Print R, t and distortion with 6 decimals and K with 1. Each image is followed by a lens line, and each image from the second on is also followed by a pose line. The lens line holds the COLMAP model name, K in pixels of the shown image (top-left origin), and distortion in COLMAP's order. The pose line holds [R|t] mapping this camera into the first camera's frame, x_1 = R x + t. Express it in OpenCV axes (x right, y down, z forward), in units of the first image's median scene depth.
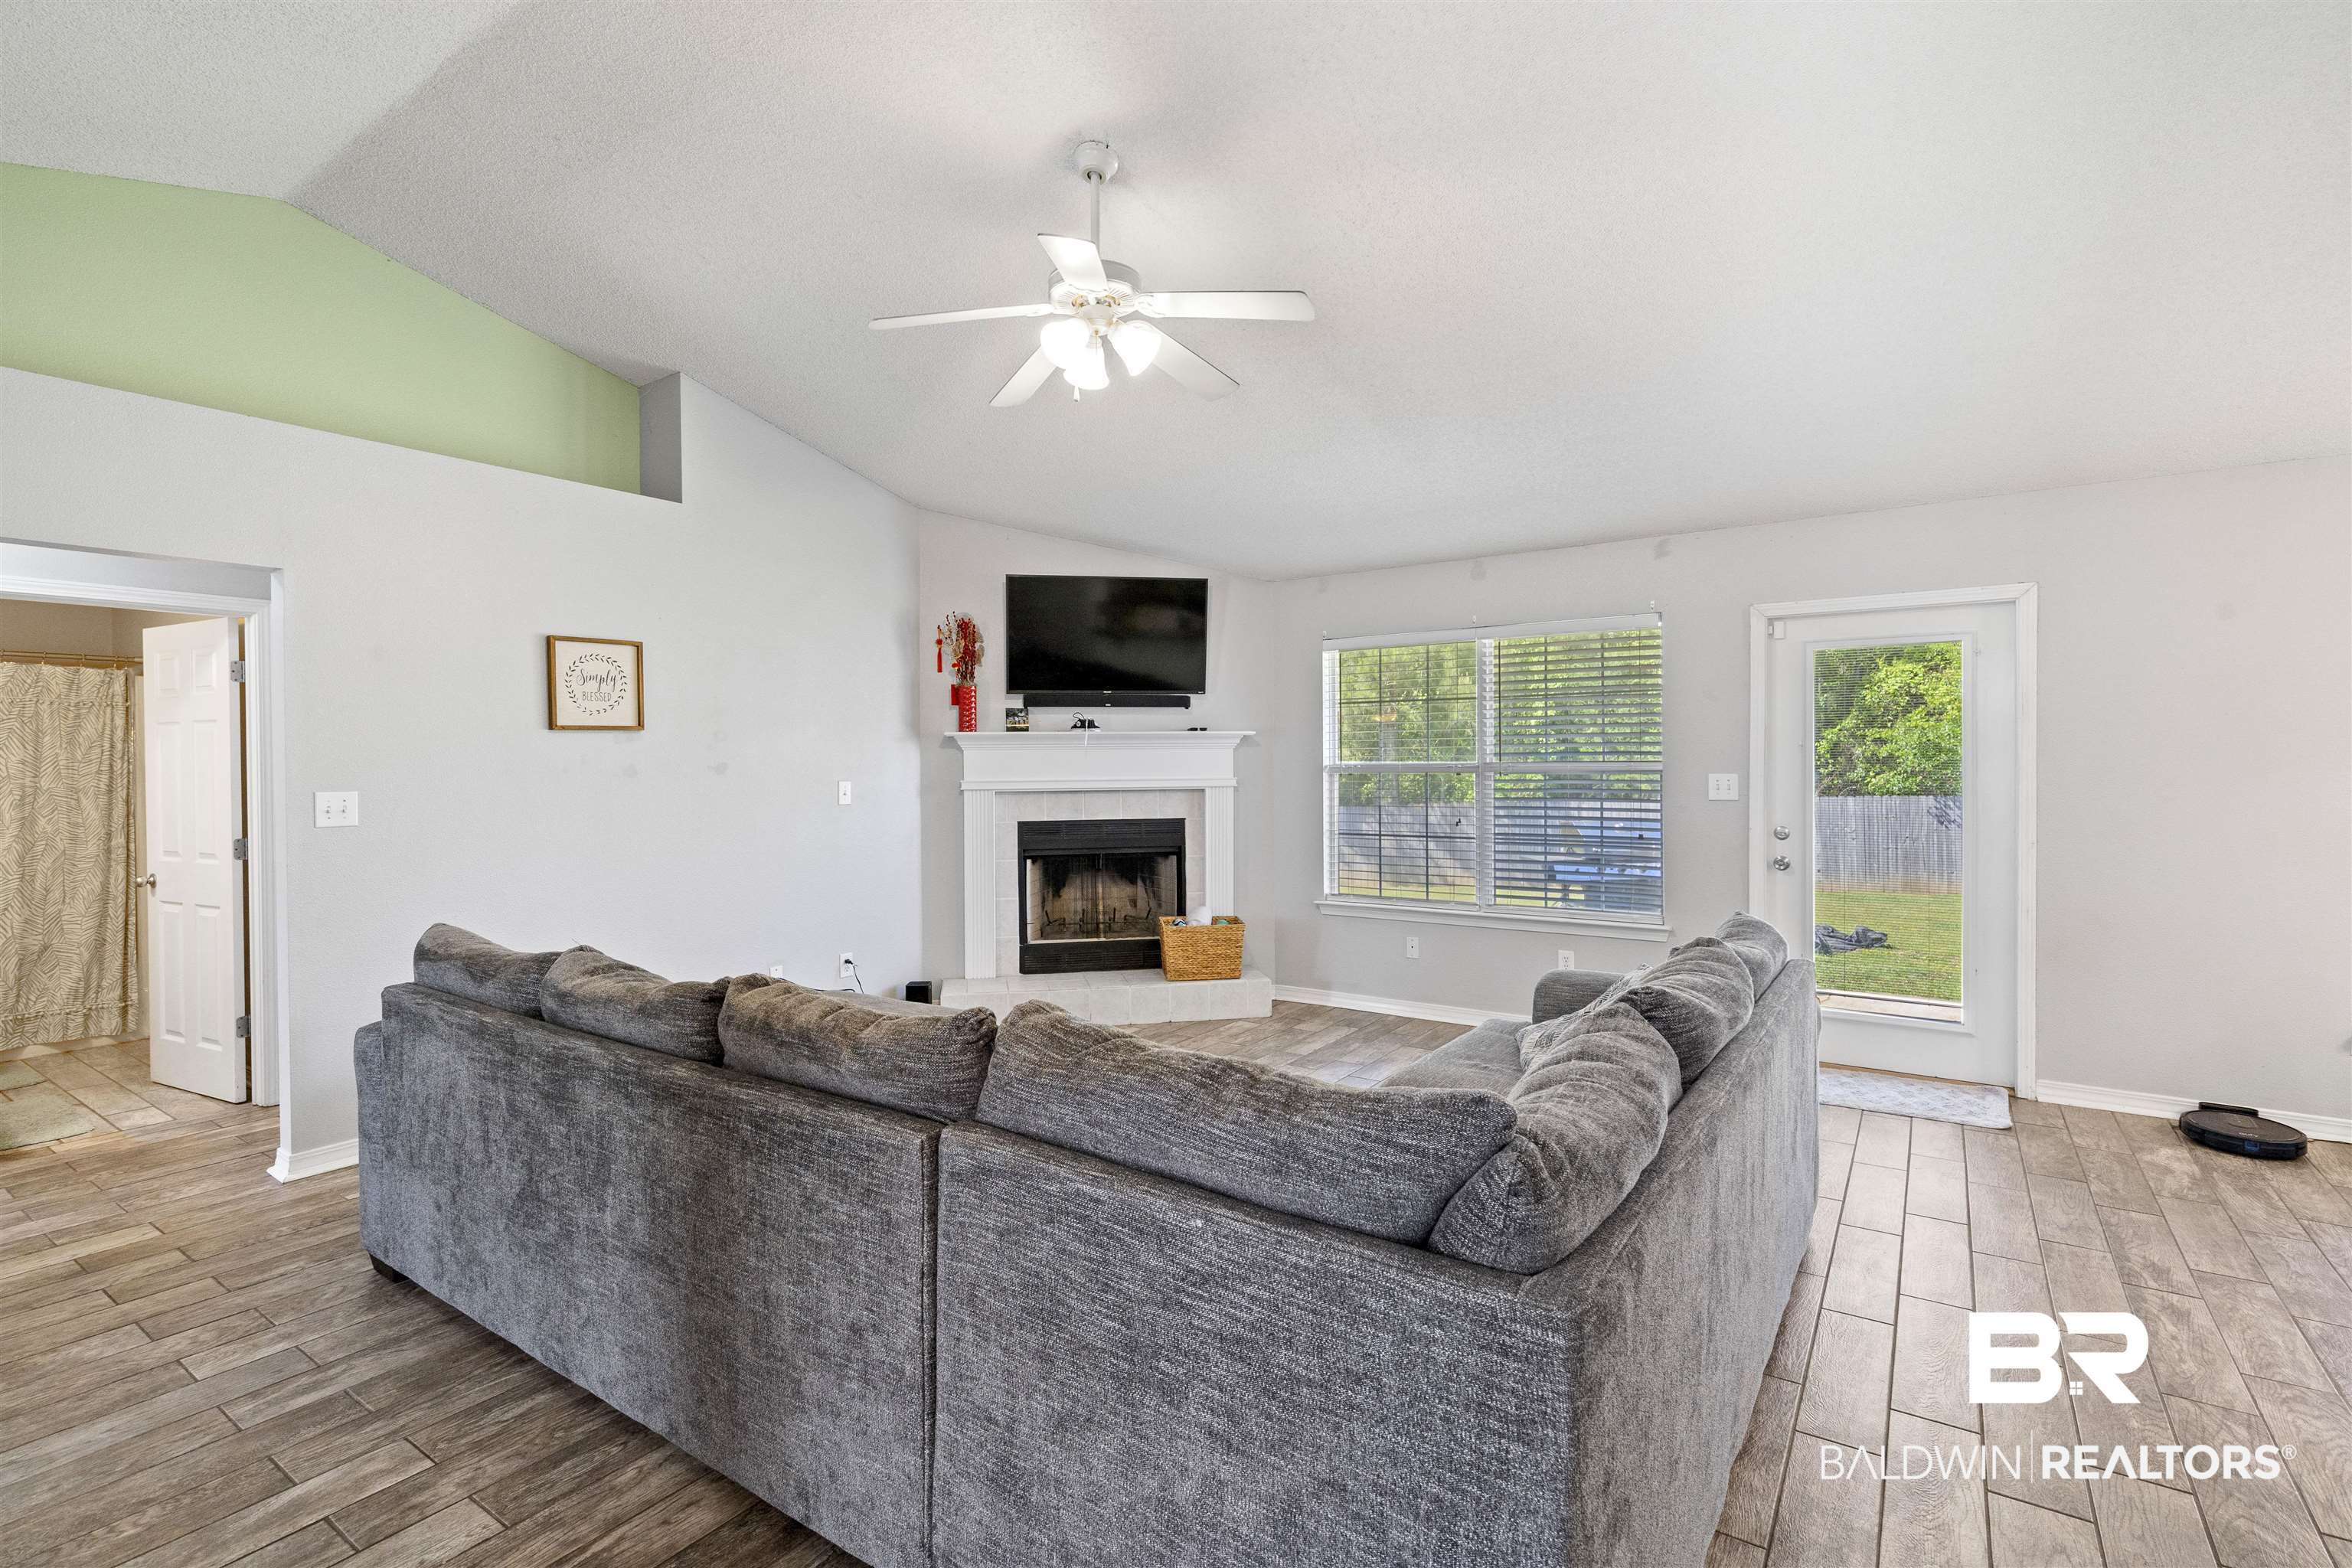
lens RADIAL K [[1093.5, 0, 1150.3], [0, 1093.5, 752.8], [0, 0, 1]] dist [-0.002913, 0.003452]
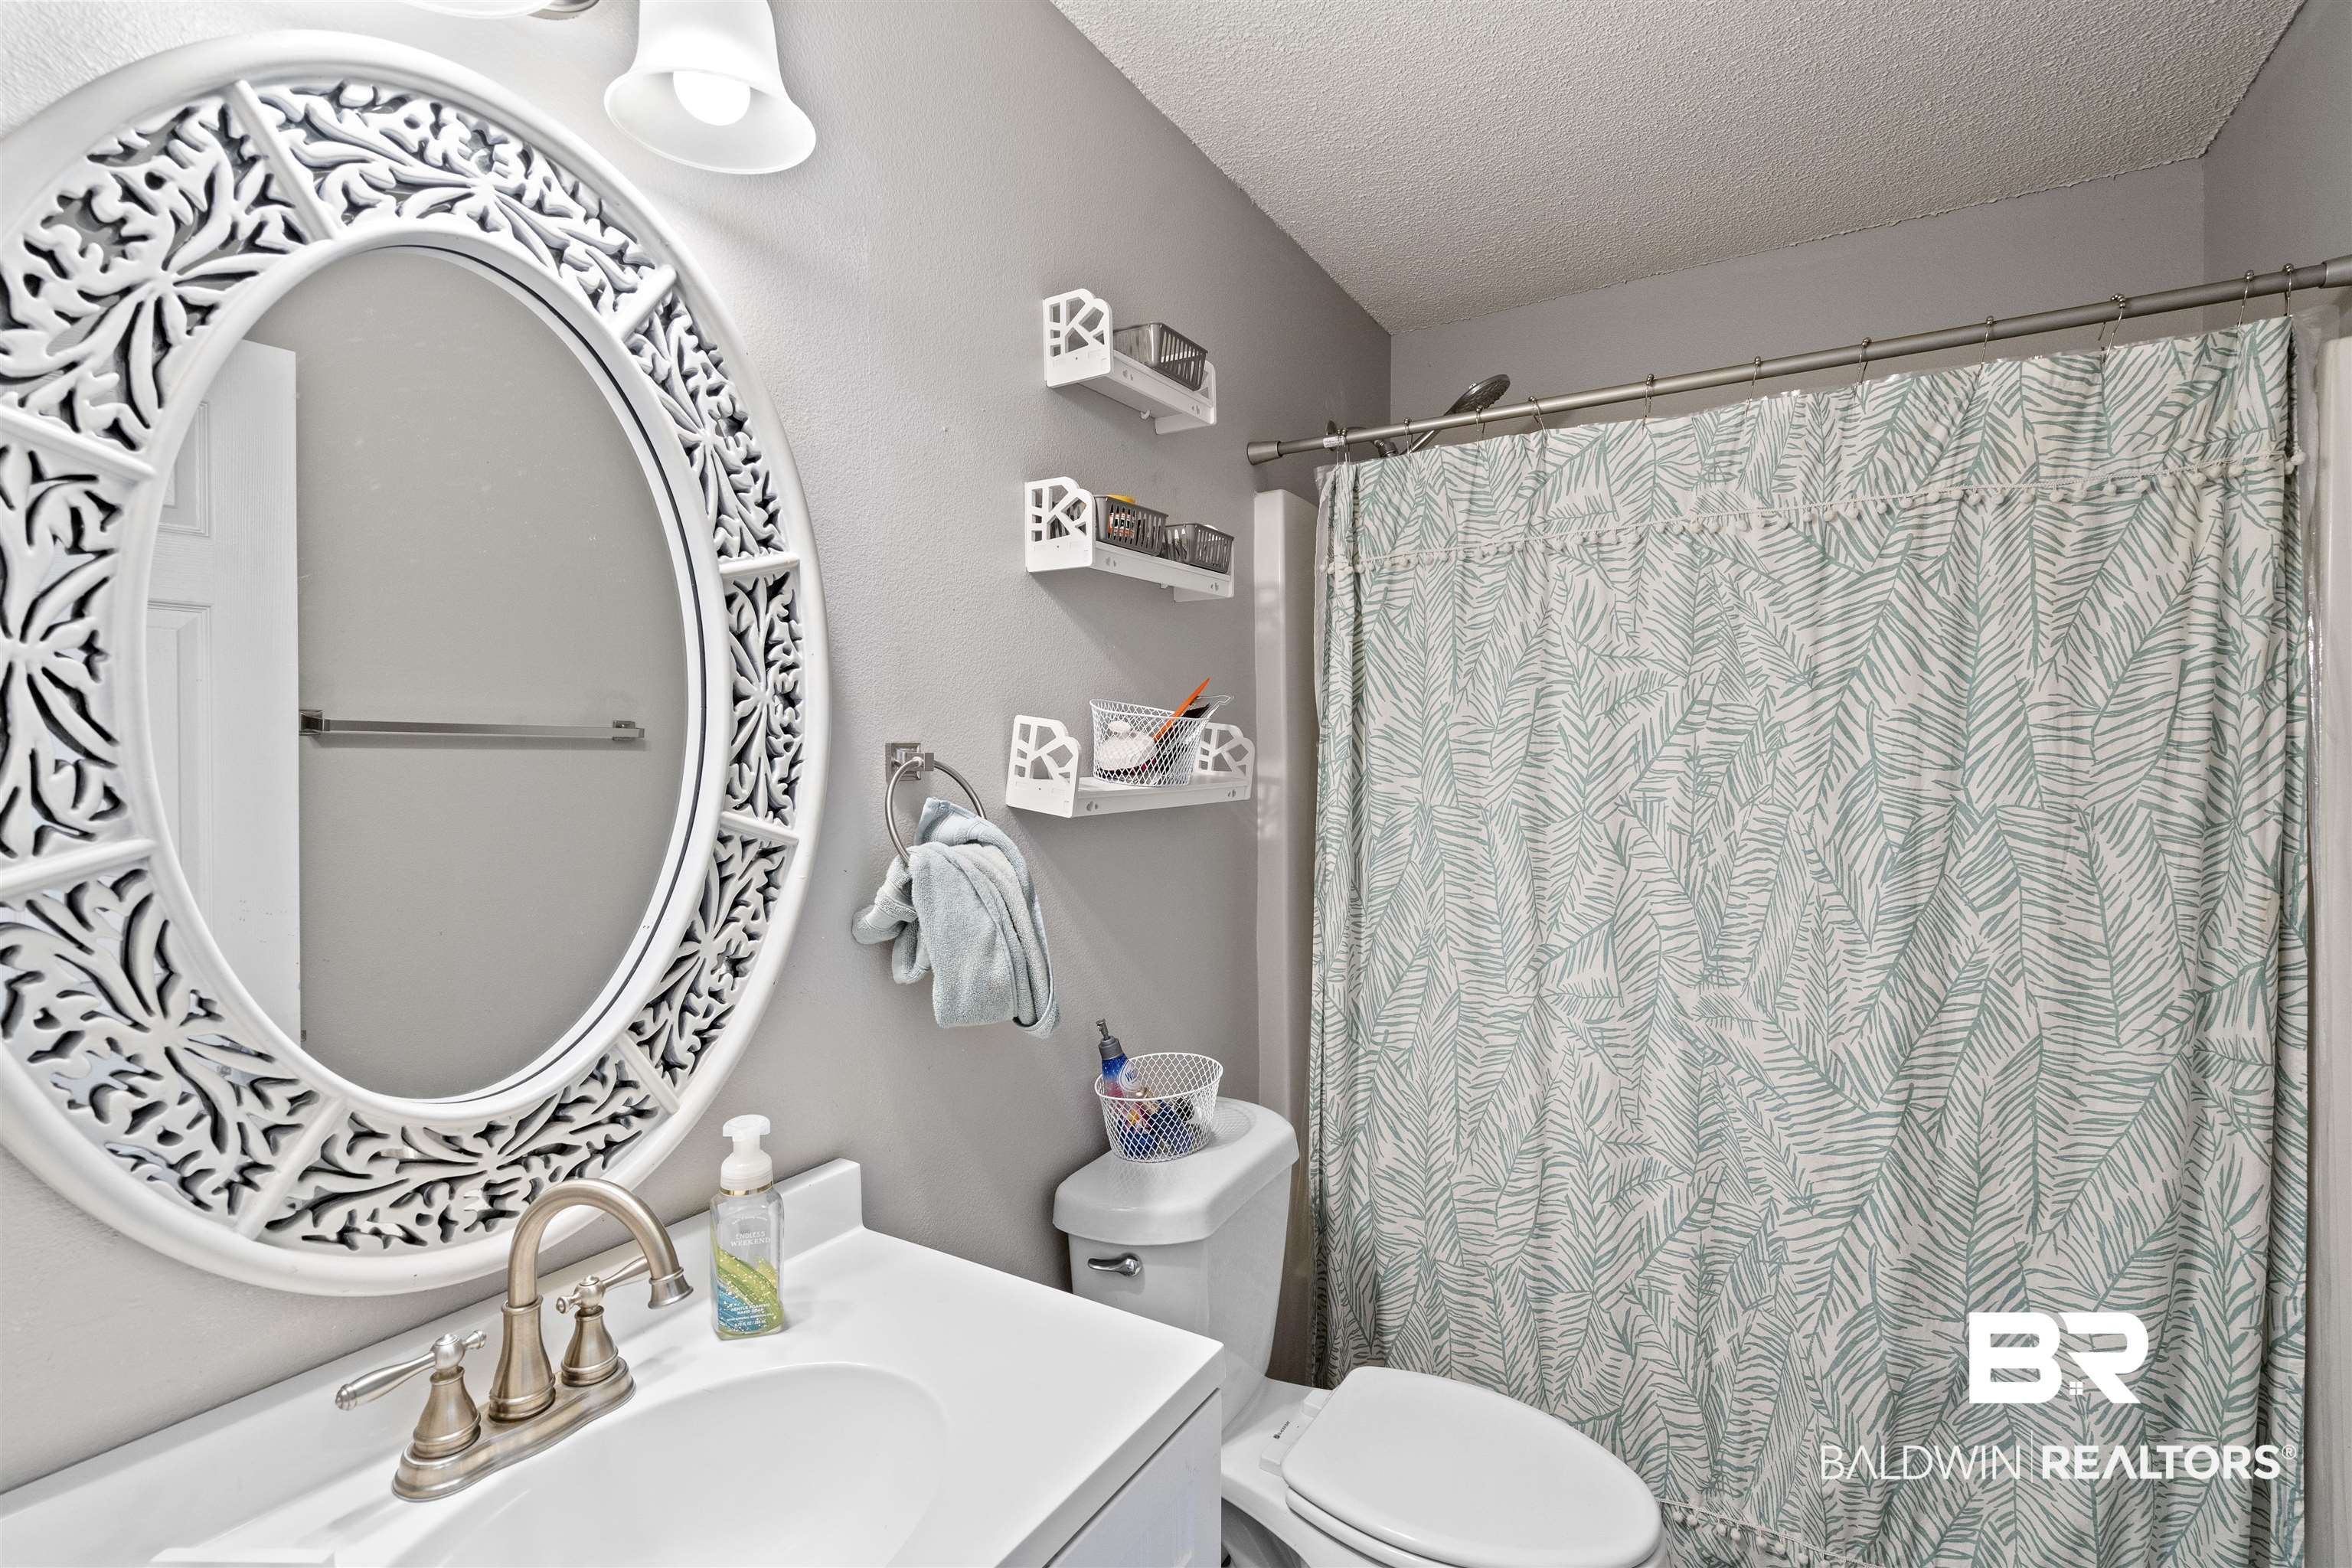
lens RADIAL K [[1093.5, 0, 1178.0], [0, 1093.5, 795.2], [0, 0, 1]] dist [-0.002913, 0.003452]
pose [[0.080307, 0.029658, -0.996329, -0.734061], [0.004766, 0.999534, 0.030137, 0.019430], [0.996759, -0.007169, 0.080128, 0.758231]]
